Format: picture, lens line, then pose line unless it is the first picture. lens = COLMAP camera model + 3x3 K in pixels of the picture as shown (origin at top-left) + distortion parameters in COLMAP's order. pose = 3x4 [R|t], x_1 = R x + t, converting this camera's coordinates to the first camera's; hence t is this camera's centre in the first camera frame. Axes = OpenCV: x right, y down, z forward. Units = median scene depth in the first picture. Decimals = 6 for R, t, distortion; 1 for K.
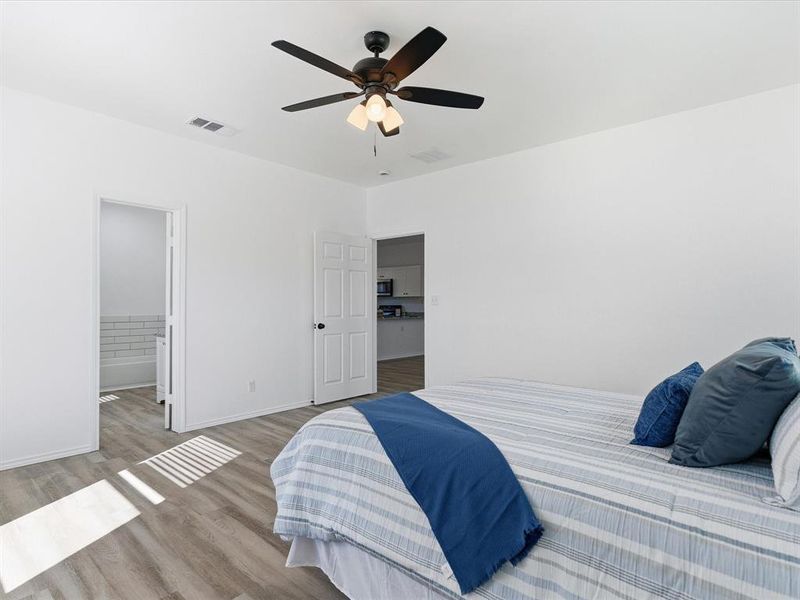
lens RADIAL K [[454.3, 0, 399.2], [0, 454.3, 301.6], [0, 0, 1]] dist [0.003140, -0.000198]
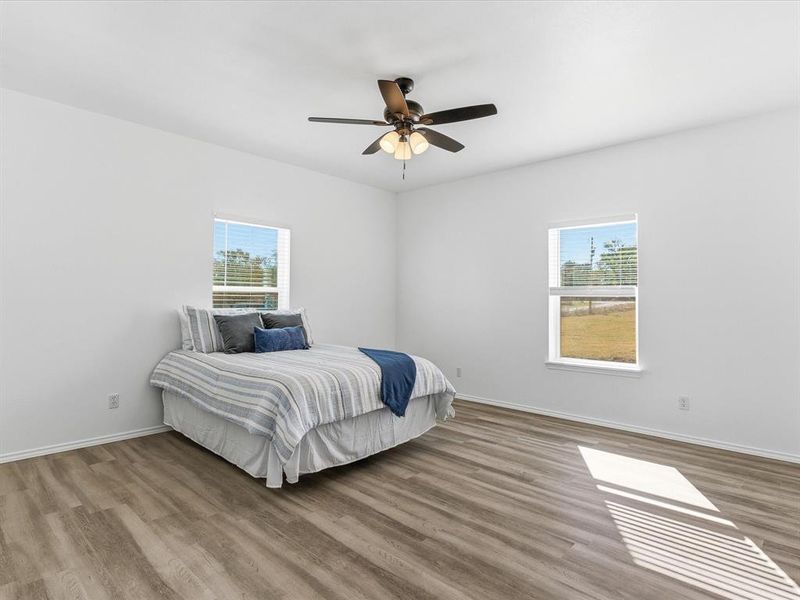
lens RADIAL K [[454.3, 0, 399.2], [0, 454.3, 300.5], [0, 0, 1]] dist [0.003140, -0.000198]
pose [[-0.999863, 0.001924, 0.016466, -0.050793], [0.001801, 0.999970, -0.007494, -0.007876], [-0.016480, -0.007463, -0.999836, 1.839819]]
